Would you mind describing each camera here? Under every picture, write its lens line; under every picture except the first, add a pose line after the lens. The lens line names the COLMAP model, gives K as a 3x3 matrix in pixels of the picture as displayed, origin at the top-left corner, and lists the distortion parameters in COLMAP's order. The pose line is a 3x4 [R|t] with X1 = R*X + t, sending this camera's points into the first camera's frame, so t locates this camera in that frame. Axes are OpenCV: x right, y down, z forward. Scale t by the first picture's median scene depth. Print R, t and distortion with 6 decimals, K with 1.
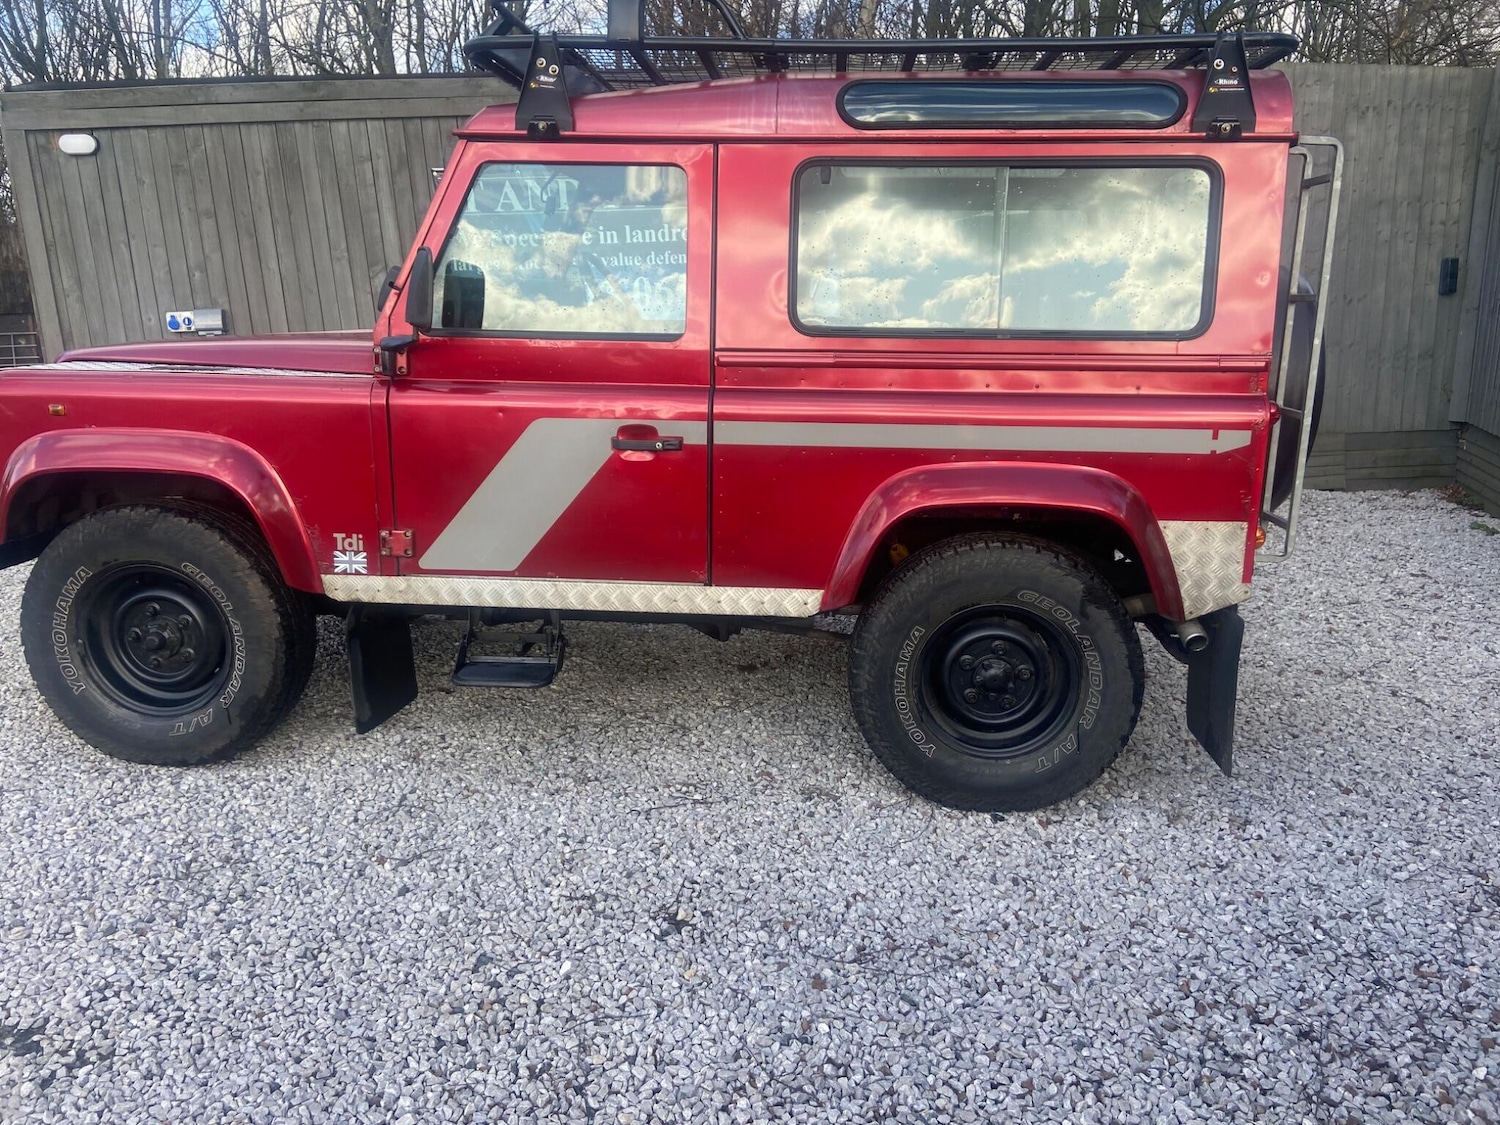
lens RADIAL K [[1129.6, 0, 752.8], [0, 1129.6, 551.9], [0, 0, 1]] dist [0.121368, -0.152312]
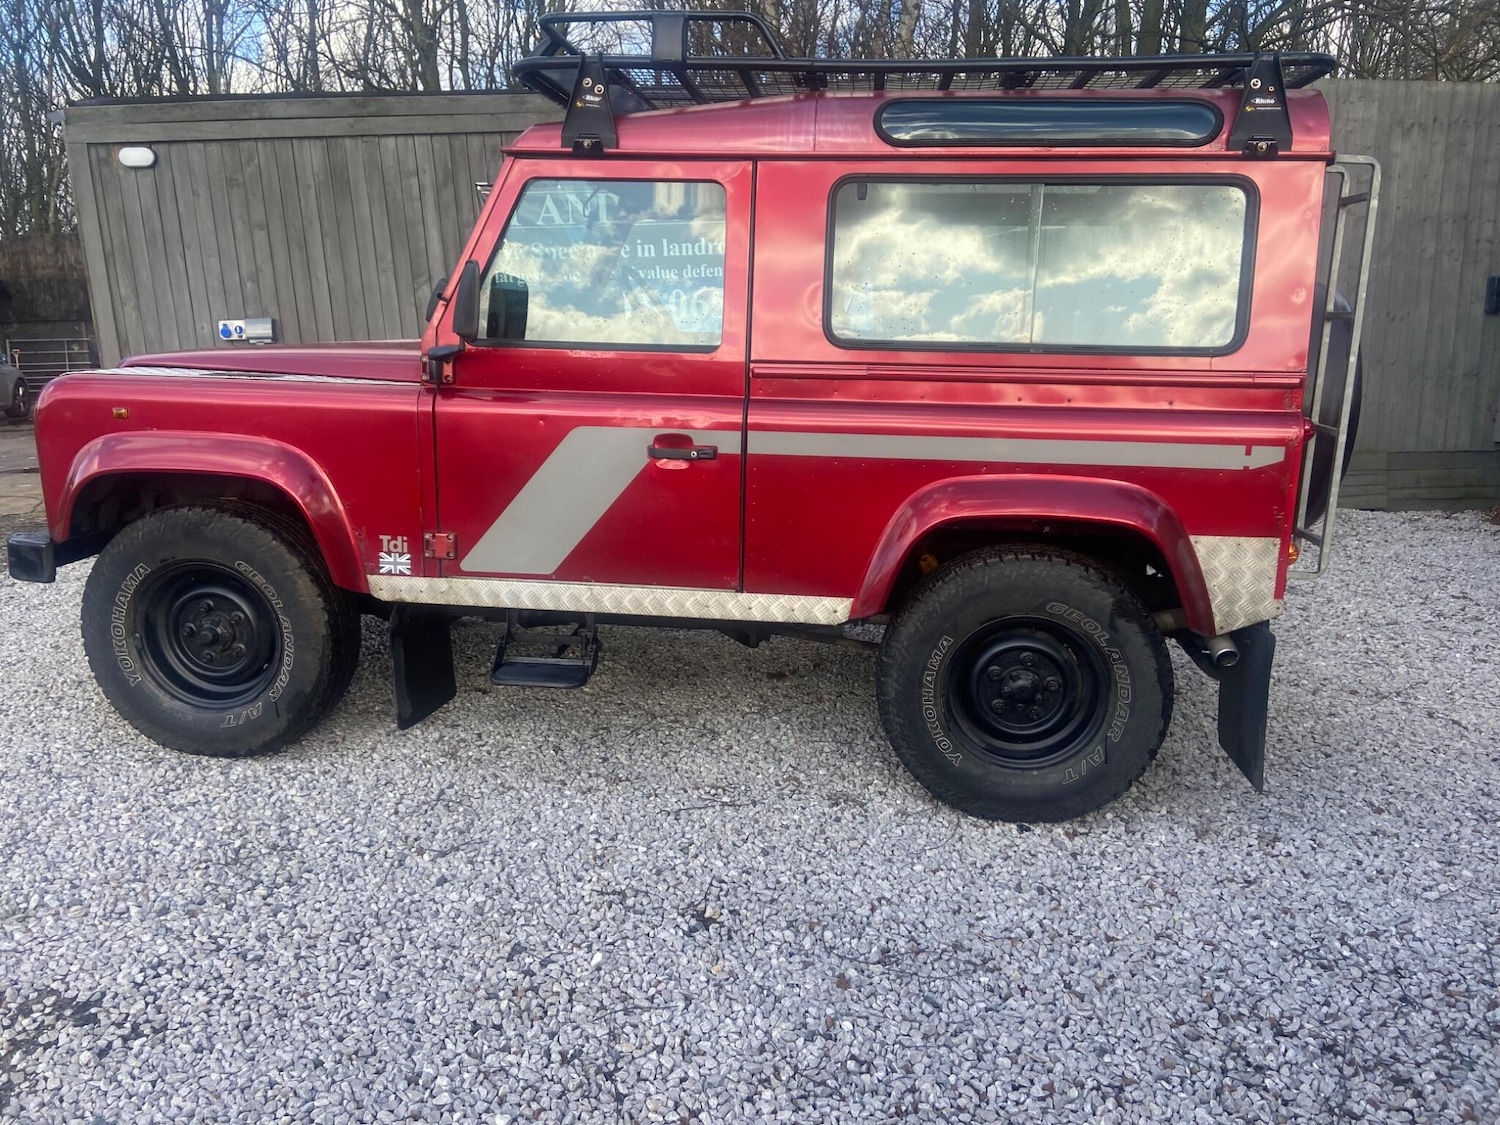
lens RADIAL K [[1129.6, 0, 736.9], [0, 1129.6, 554.0], [0, 0, 1]] dist [0.121368, -0.152312]
pose [[0.999079, 0.016394, -0.039655, -0.002051], [-0.016751, 0.999822, -0.008697, 0.004425], [0.039506, 0.009354, 0.999176, -0.019977]]
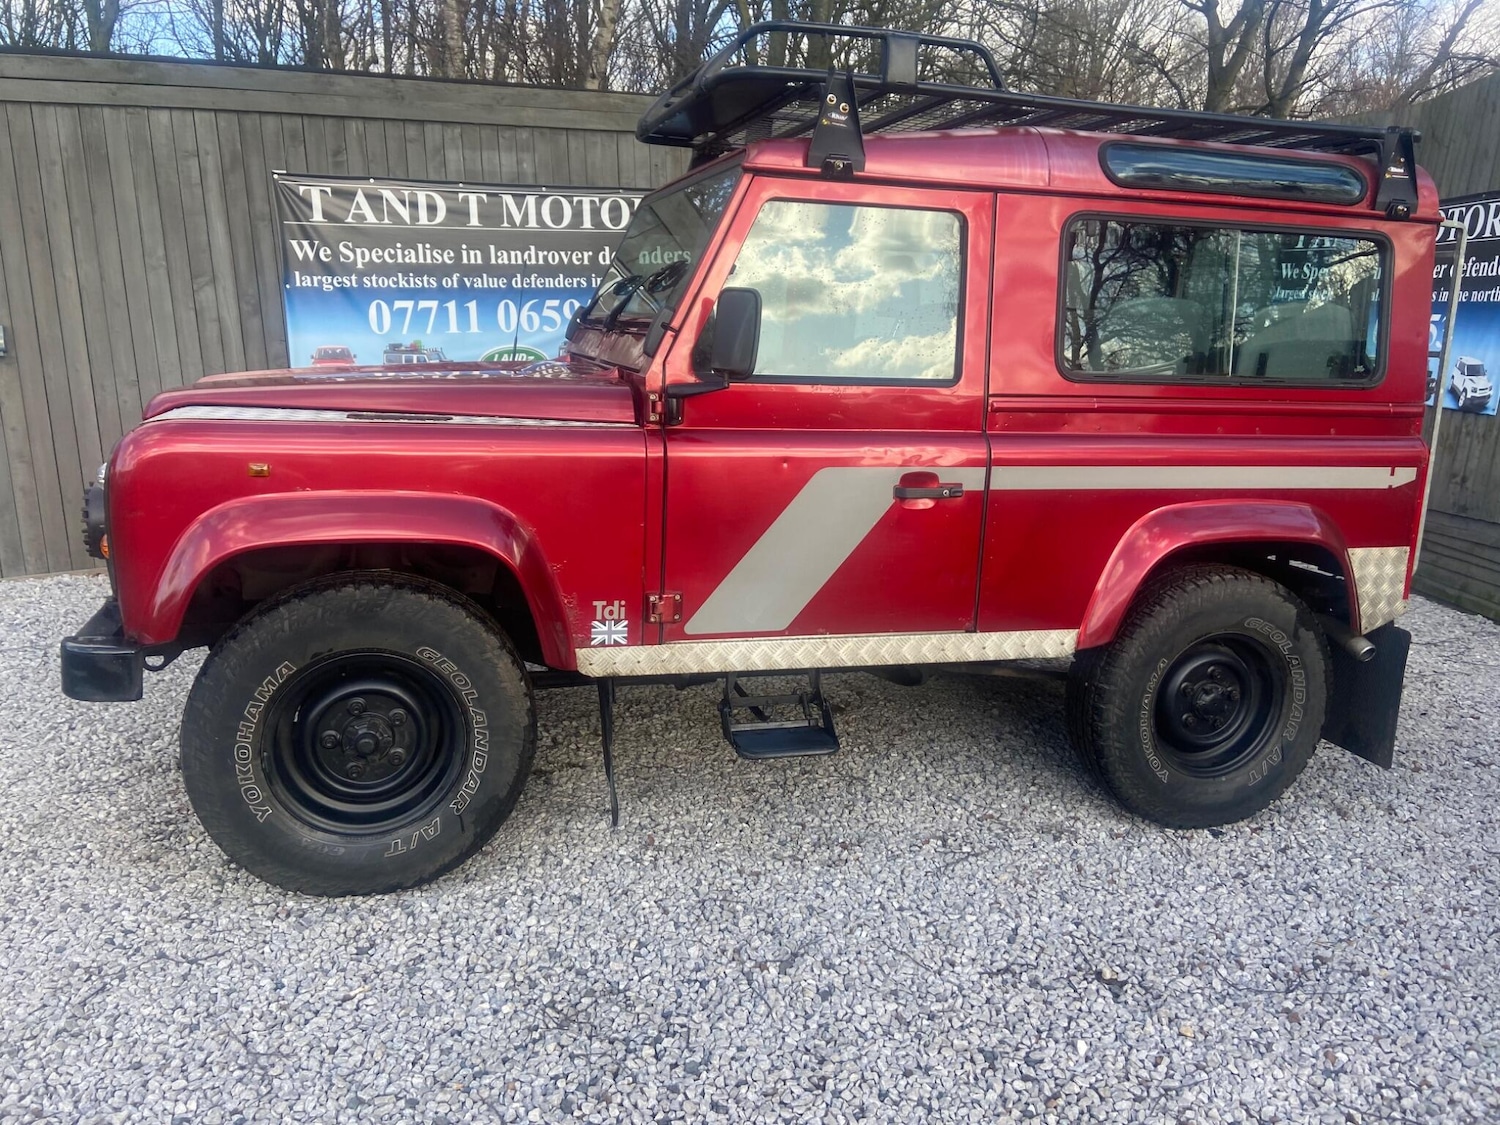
lens RADIAL K [[1129.6, 0, 737.5], [0, 1129.6, 534.0], [0, 0, 1]] dist [0.121368, -0.152312]
pose [[0.938121, -0.039194, 0.344082, -0.575628], [0.049506, 0.998548, -0.021231, -0.045383], [-0.342750, 0.036951, 0.938699, 0.138207]]
